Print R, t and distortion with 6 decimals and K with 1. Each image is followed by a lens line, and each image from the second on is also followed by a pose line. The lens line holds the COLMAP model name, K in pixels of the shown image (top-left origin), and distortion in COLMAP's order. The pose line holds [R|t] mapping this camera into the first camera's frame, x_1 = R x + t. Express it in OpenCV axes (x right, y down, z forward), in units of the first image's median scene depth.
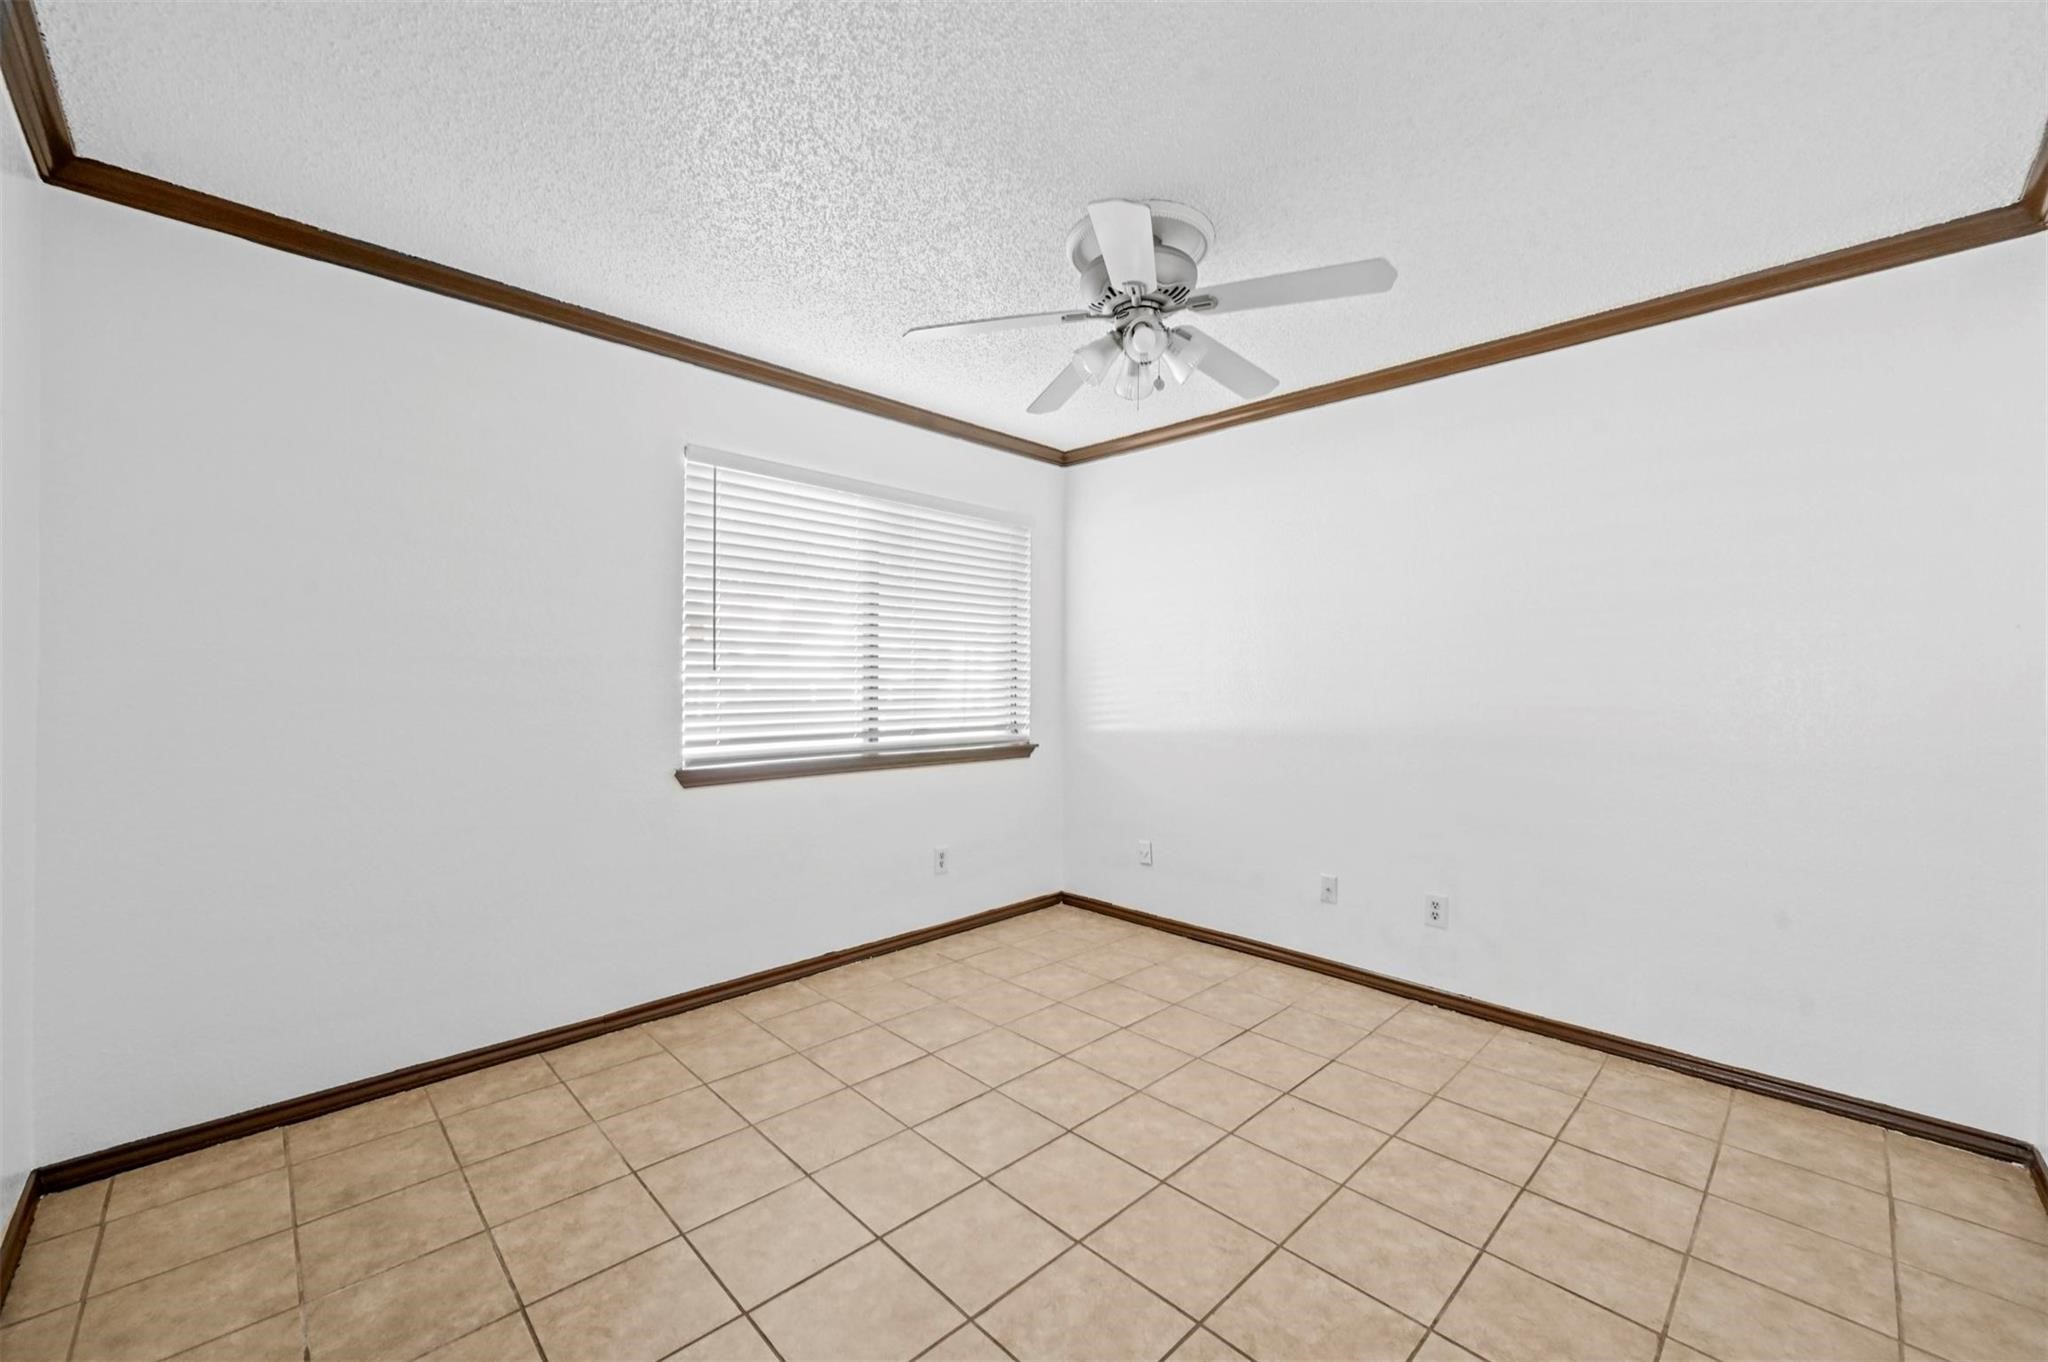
lens RADIAL K [[811.0, 0, 1014.6], [0, 811.0, 672.7], [0, 0, 1]] dist [0.005072, 0.000236]
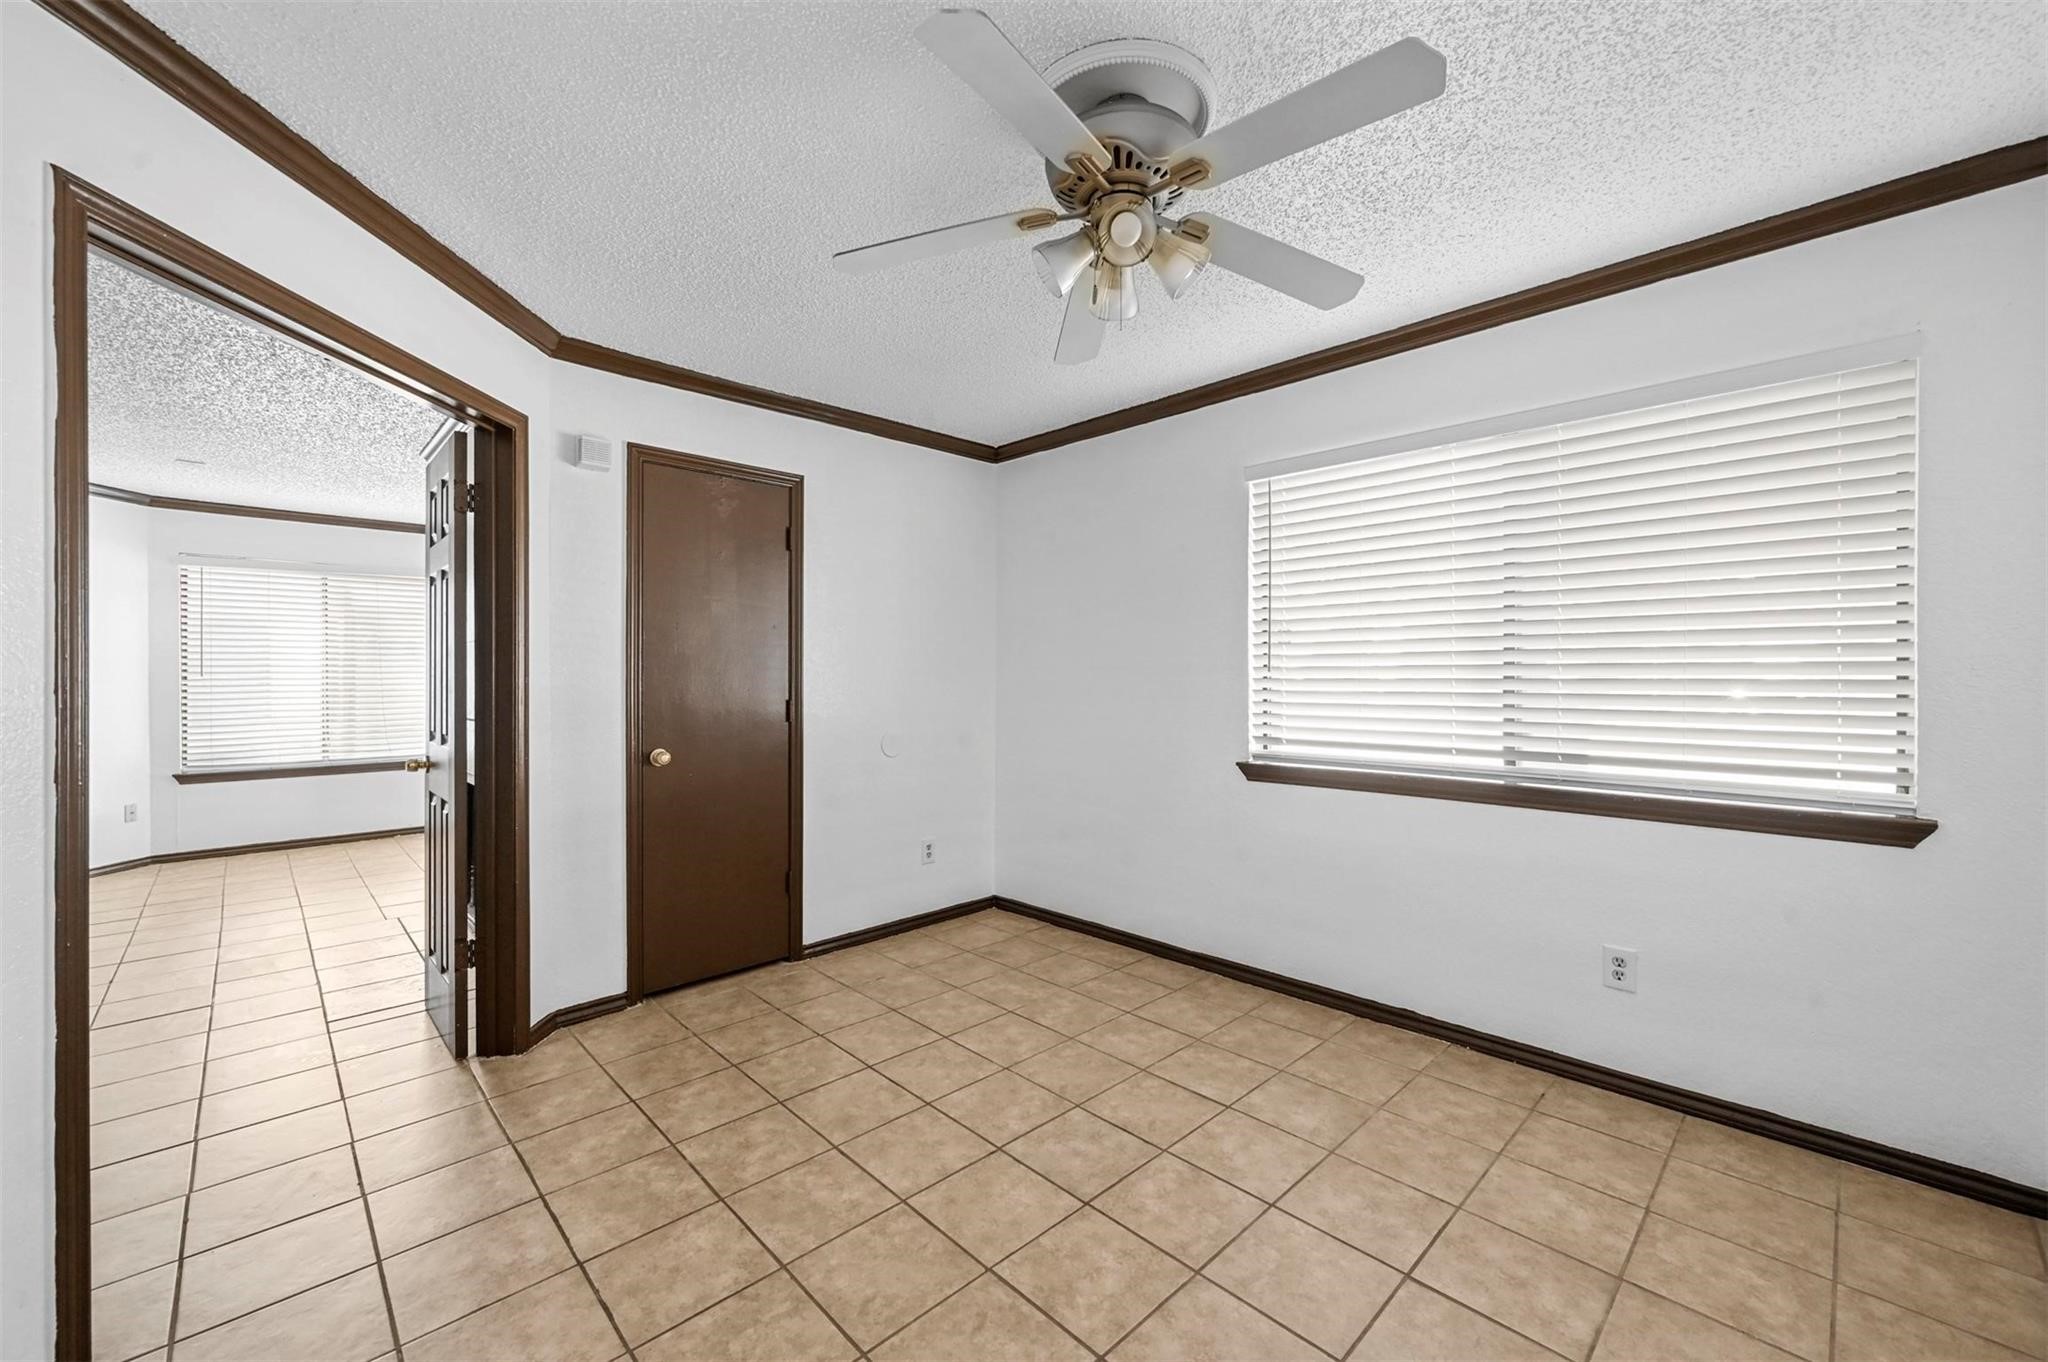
lens RADIAL K [[811.0, 0, 1014.6], [0, 811.0, 672.7], [0, 0, 1]] dist [0.005072, 0.000236]
pose [[-0.002118, -0.008980, -0.999957, 0.751329], [0.009153, 0.999918, -0.008999, 0.004499], [0.999956, -0.009171, -0.002035, 0.743826]]
